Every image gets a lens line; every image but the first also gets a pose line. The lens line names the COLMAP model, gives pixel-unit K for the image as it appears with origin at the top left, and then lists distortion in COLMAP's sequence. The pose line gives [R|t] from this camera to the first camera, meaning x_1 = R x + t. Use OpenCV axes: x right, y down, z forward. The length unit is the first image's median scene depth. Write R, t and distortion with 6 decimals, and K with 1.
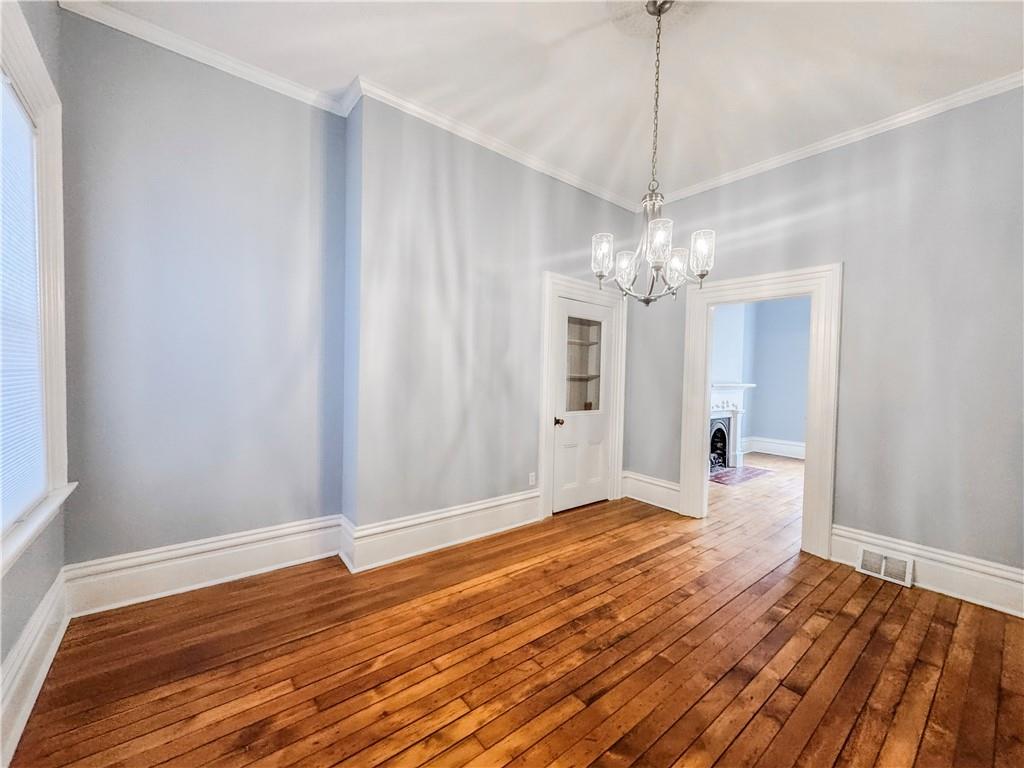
lens RADIAL K [[405.4, 0, 511.3], [0, 405.4, 382.9], [0, 0, 1]] dist [0.000604, 0.000079]
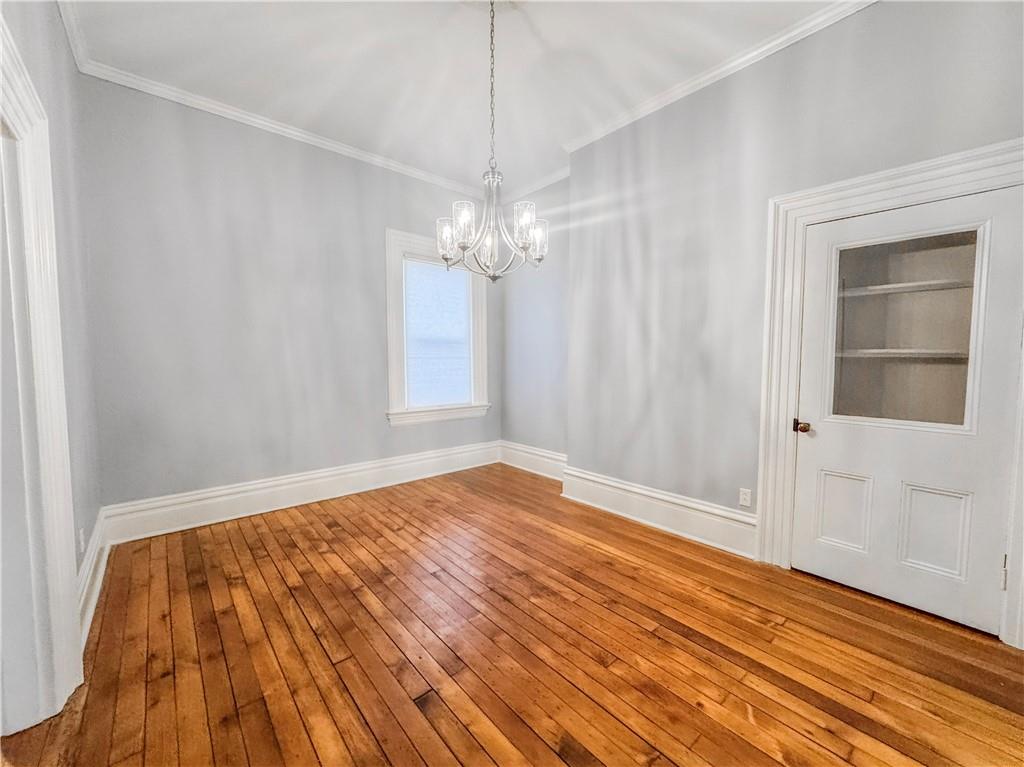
lens RADIAL K [[408.1, 0, 511.5], [0, 408.1, 382.5], [0, 0, 1]] dist [0.000333, 0.000124]
pose [[0.045495, 0.034170, -0.998380, 1.030931], [-0.019392, 0.999257, 0.033317, 0.021698], [0.998776, 0.017845, 0.046124, 0.745363]]
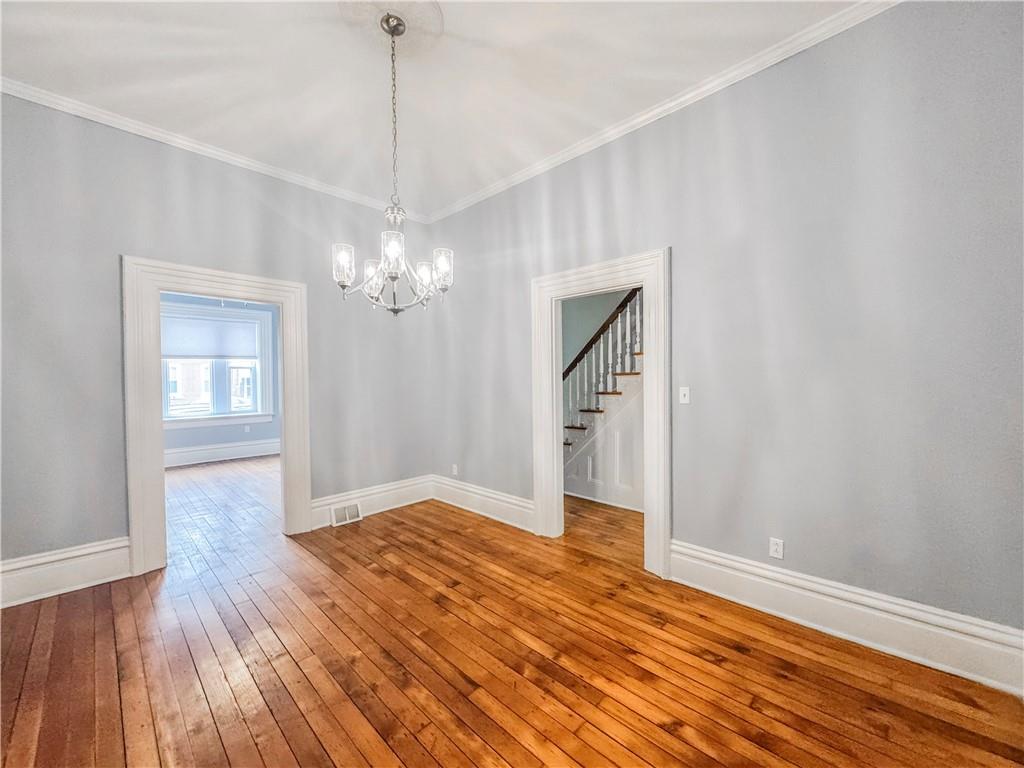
lens RADIAL K [[408.1, 0, 511.5], [0, 408.1, 383.0], [0, 0, 1]] dist [0.000333, 0.000124]
pose [[-0.132648, -0.038918, 0.990399, -0.543561], [0.026788, 0.998723, 0.042833, -0.042046], [-0.990801, 0.032213, -0.131436, 0.634860]]
